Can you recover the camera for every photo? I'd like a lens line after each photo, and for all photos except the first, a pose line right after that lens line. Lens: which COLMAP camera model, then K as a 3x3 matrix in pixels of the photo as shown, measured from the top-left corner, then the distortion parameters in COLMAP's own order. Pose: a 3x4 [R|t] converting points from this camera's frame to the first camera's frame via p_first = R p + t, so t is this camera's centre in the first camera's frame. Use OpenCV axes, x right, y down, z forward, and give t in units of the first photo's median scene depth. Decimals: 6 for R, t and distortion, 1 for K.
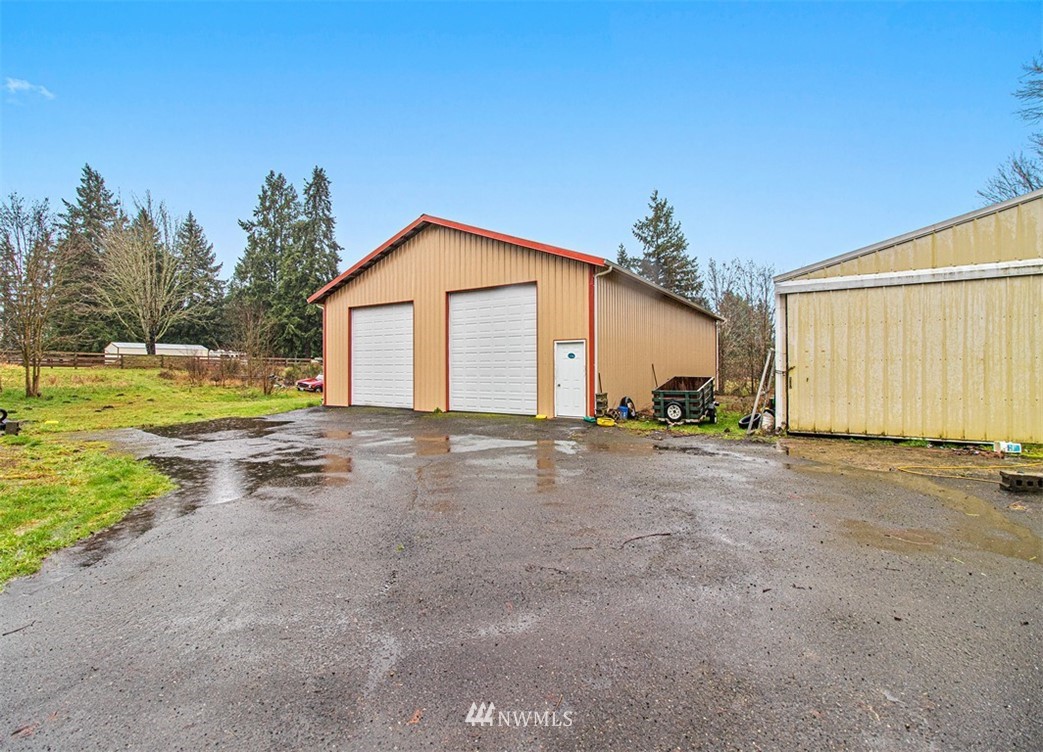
lens RADIAL K [[477.2, 0, 521.6], [0, 477.2, 374.6], [0, 0, 1]] dist [0.001567, 0.001080]
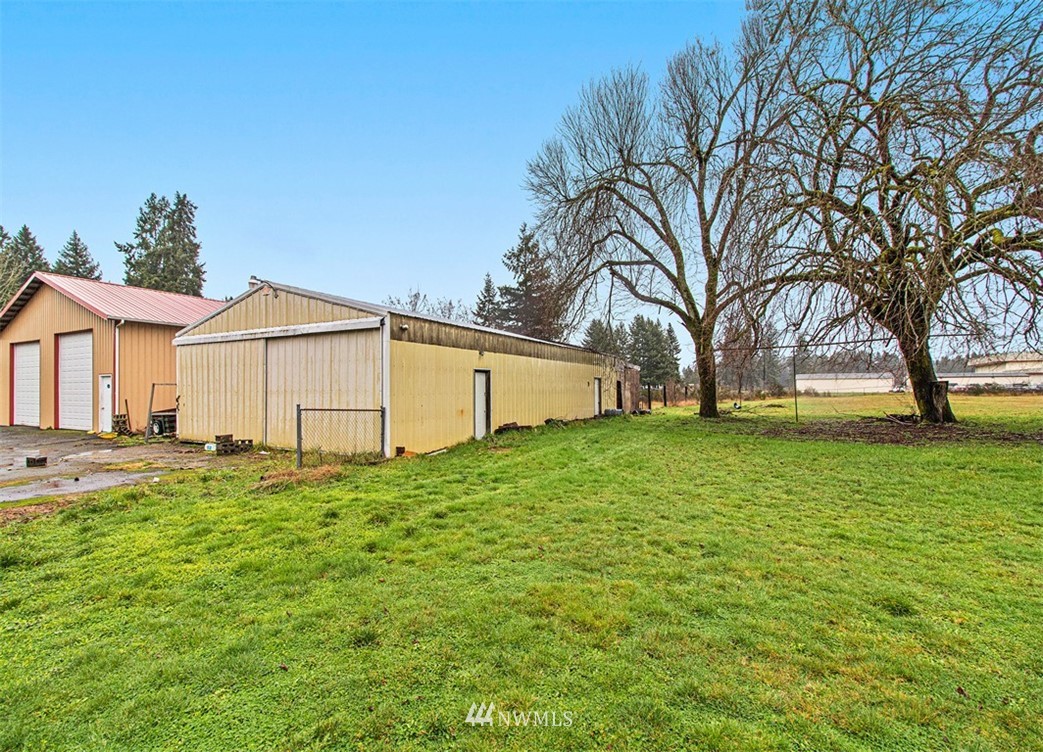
lens RADIAL K [[477.2, 0, 507.7], [0, 477.2, 401.7], [0, 0, 1]] dist [0.001567, 0.001080]
pose [[0.997750, -0.001366, 0.067028, 0.173984], [0.000479, 0.999912, 0.013247, -0.001924], [-0.067040, -0.013185, 0.997663, -0.062531]]
